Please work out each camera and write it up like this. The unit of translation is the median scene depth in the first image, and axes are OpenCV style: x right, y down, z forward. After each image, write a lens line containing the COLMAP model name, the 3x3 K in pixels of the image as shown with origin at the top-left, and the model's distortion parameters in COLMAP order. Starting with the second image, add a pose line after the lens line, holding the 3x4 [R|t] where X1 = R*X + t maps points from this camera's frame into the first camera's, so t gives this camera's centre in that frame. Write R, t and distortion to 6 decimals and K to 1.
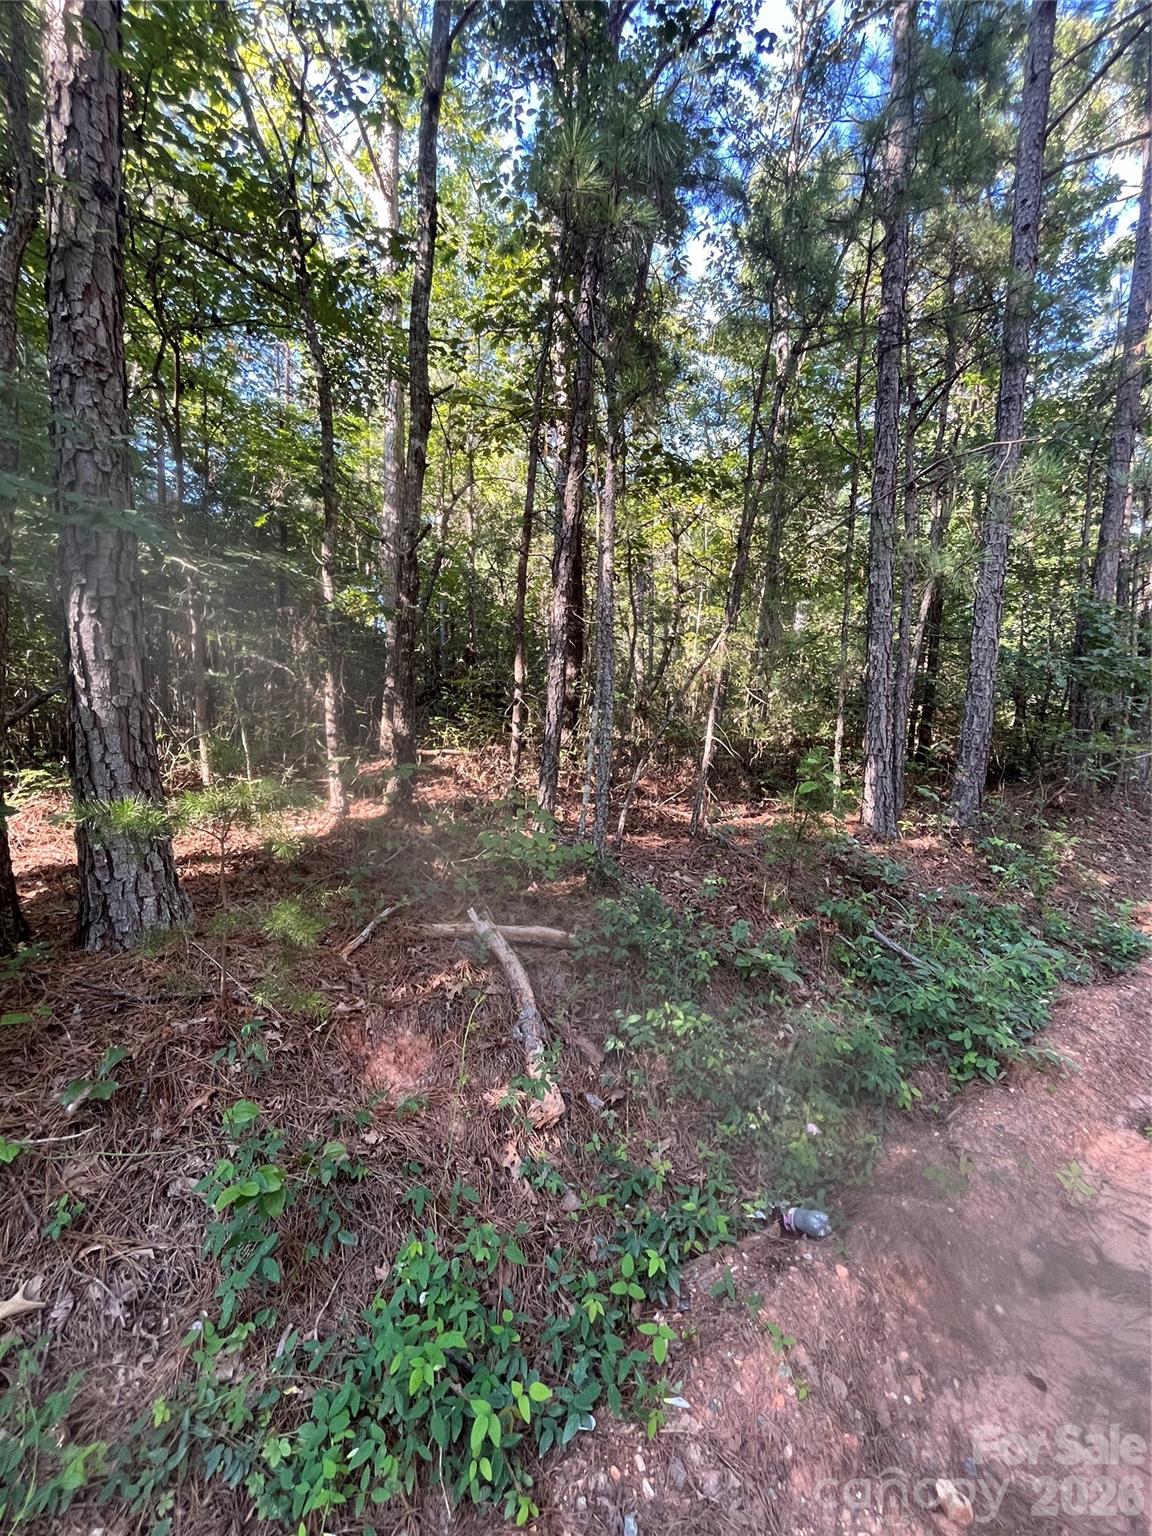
lens RADIAL K [[651.3, 0, 576.0], [0, 651.3, 768.0], [0, 0, 1]] dist [-0.002141, -0.000982]
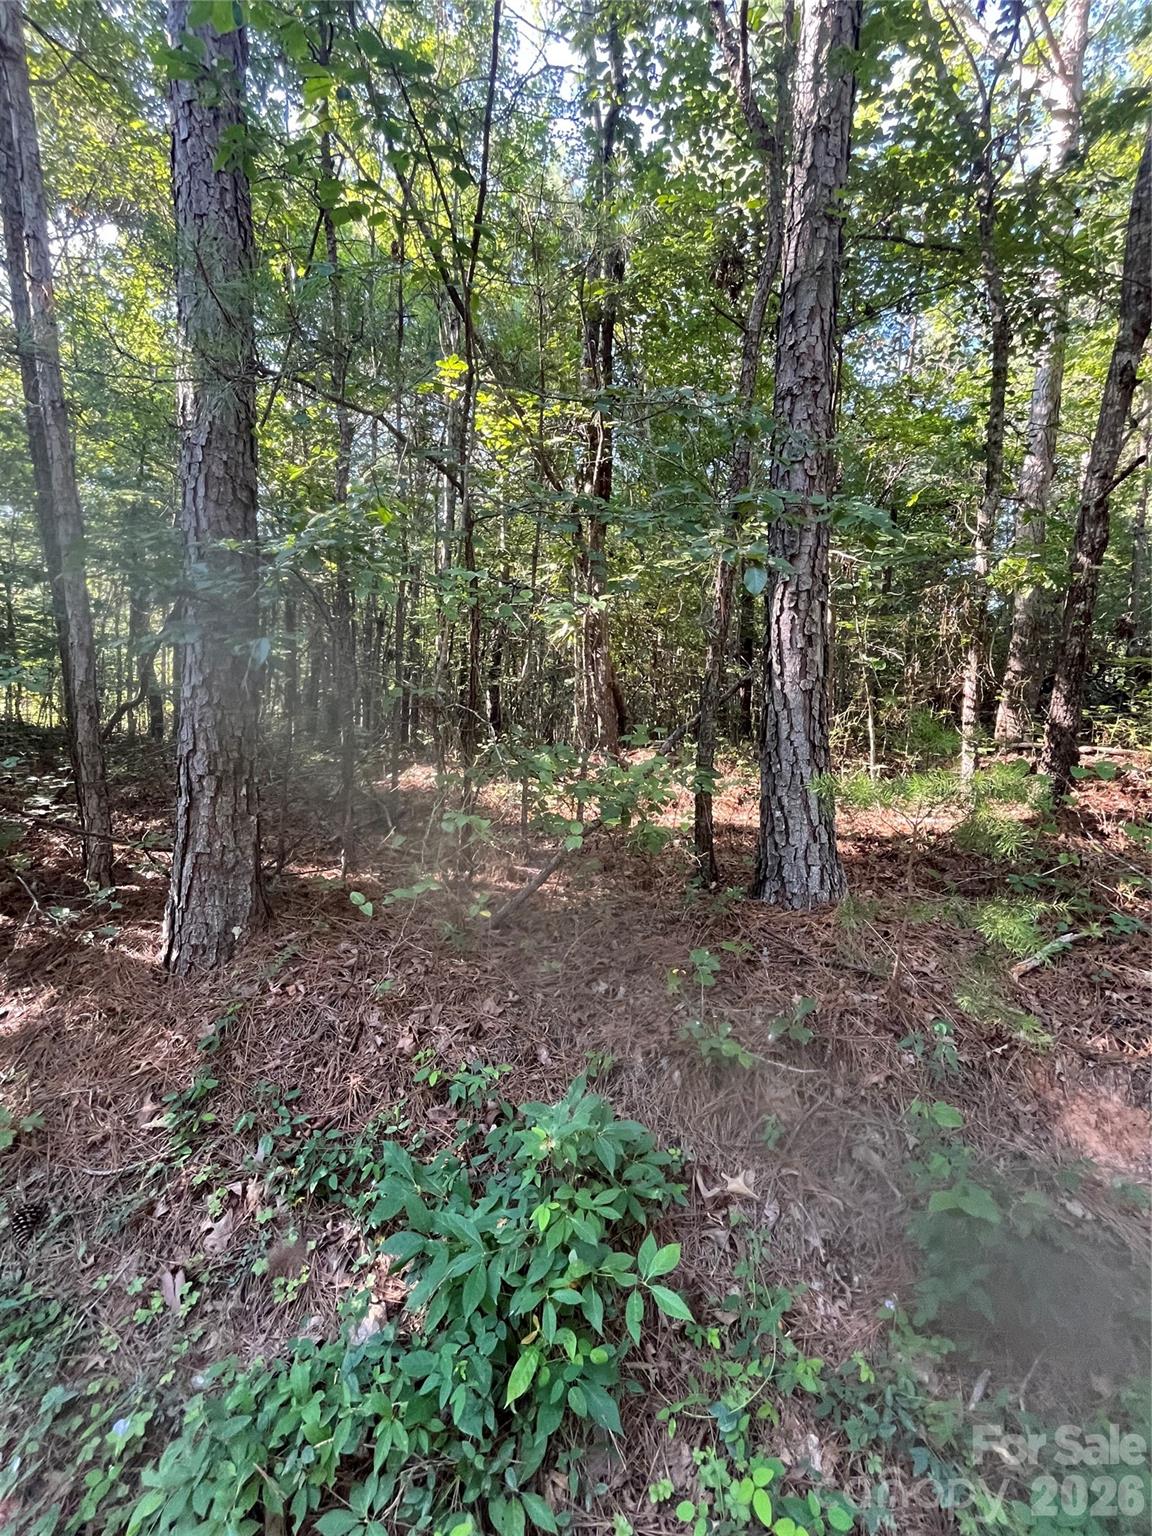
lens RADIAL K [[651.3, 0, 576.0], [0, 651.3, 768.0], [0, 0, 1]] dist [-0.002141, -0.000982]
pose [[0.672792, 0.084730, -0.734964, -0.143252], [-0.070826, 0.996234, 0.050016, 0.009956], [0.736433, 0.018404, 0.676260, -0.030563]]
